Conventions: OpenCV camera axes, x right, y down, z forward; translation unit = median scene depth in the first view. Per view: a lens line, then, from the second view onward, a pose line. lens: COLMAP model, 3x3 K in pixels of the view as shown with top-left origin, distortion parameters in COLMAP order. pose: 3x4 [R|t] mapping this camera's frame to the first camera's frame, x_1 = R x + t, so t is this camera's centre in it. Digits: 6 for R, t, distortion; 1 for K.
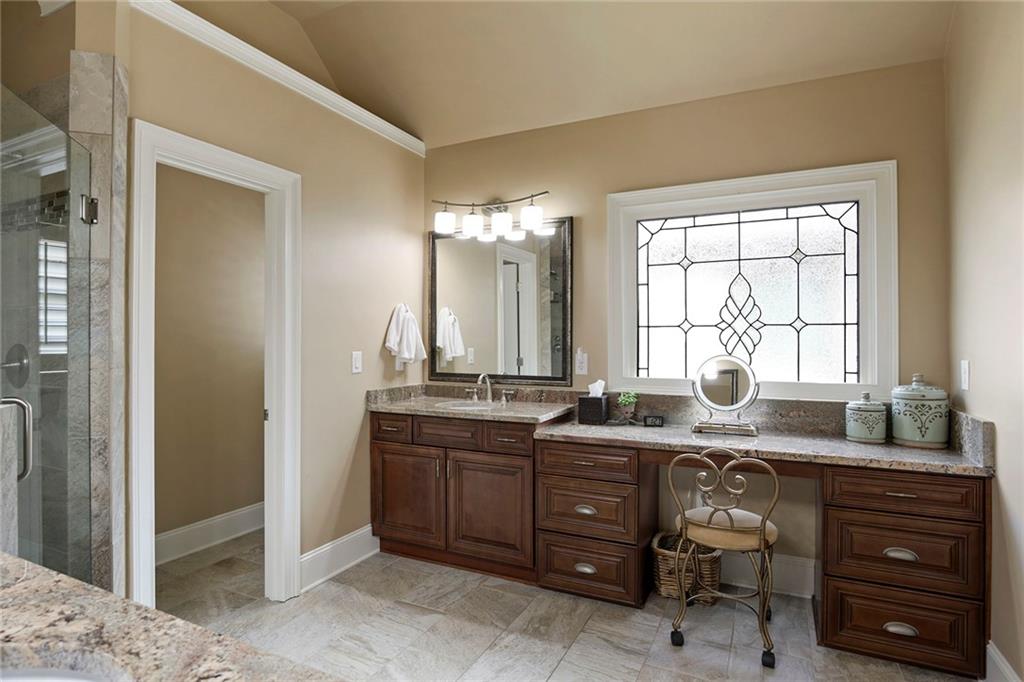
lens RADIAL K [[543.6, 0, 513.5], [0, 543.6, 335.8], [0, 0, 1]] dist [-0.015916, 0.000042]
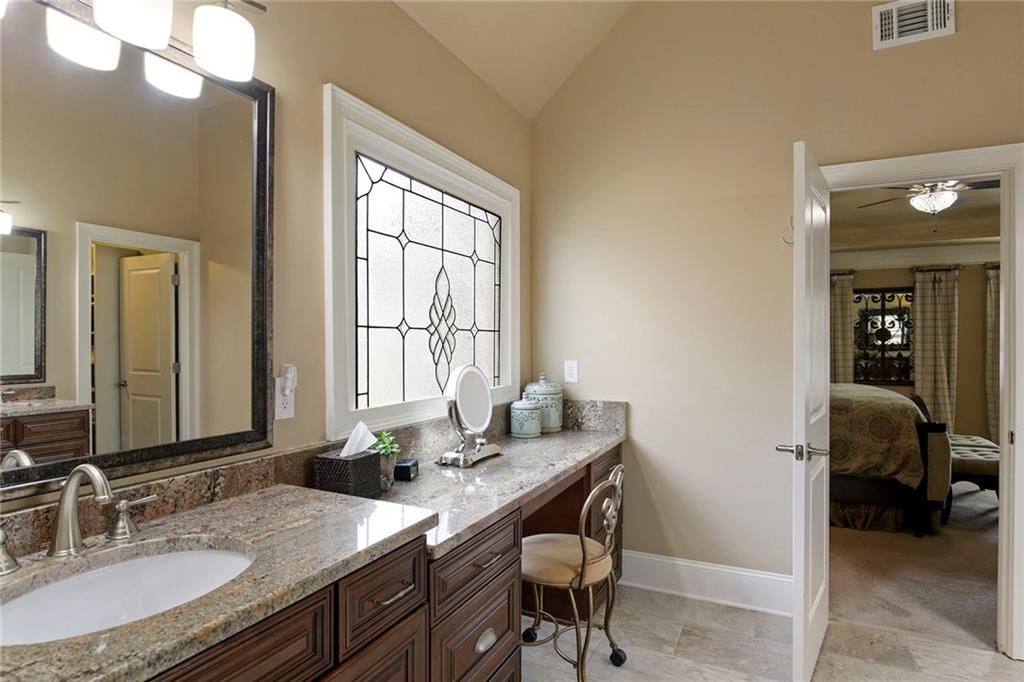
lens RADIAL K [[543.6, 0, 515.7], [0, 543.6, 347.5], [0, 0, 1]] dist [-0.015916, 0.000042]
pose [[-0.000773, -0.013331, 0.999911, -0.412975], [-0.012643, 0.999831, 0.013321, -0.003815], [-0.999920, -0.012632, -0.000941, 0.885262]]
